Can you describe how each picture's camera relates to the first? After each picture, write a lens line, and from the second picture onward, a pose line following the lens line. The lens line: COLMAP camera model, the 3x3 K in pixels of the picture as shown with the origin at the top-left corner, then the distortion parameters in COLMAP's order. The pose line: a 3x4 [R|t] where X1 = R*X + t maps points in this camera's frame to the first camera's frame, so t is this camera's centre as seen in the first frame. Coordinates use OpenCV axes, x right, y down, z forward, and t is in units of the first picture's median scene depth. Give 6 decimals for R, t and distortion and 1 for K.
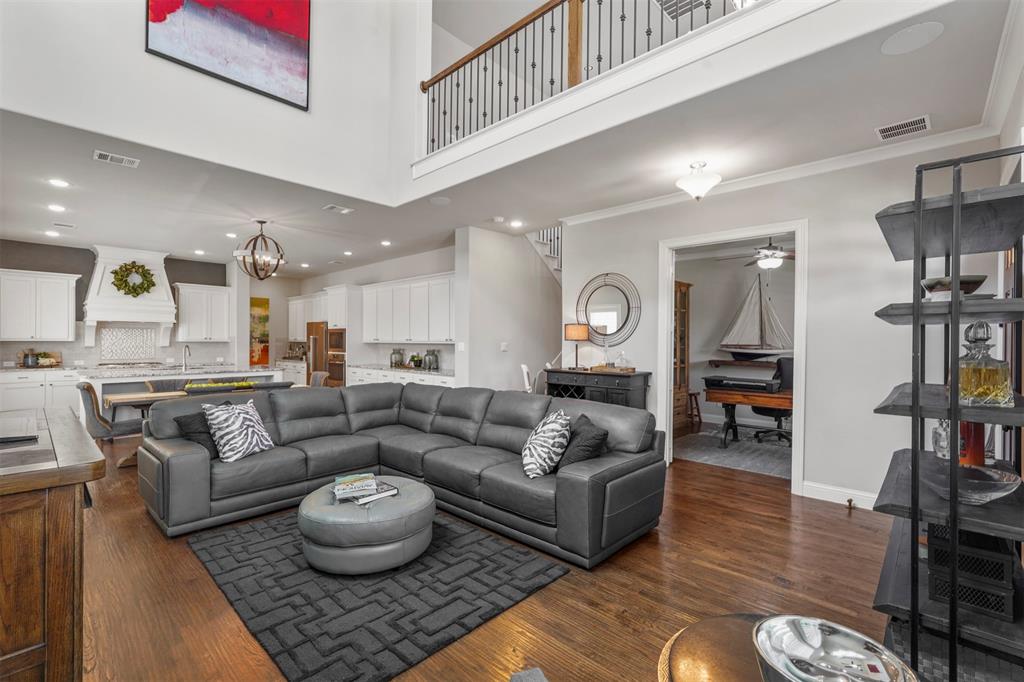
lens RADIAL K [[448.5, 0, 512.0], [0, 448.5, 341.0], [0, 0, 1]] dist [-0.000933, 0.000159]
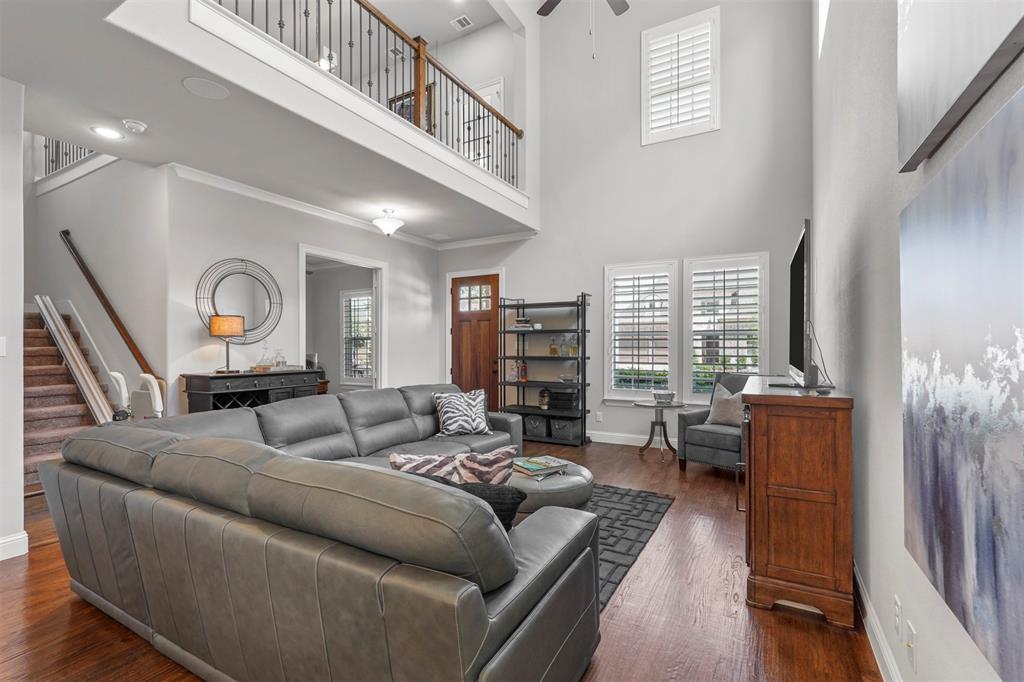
lens RADIAL K [[448.5, 0, 512.0], [0, 448.5, 341.0], [0, 0, 1]] dist [-0.000933, 0.000159]
pose [[-0.247112, -0.004236, 0.968978, -0.839353], [-0.009306, 0.999955, 0.001998, 0.000663], [-0.968942, -0.008524, -0.247140, 0.802330]]
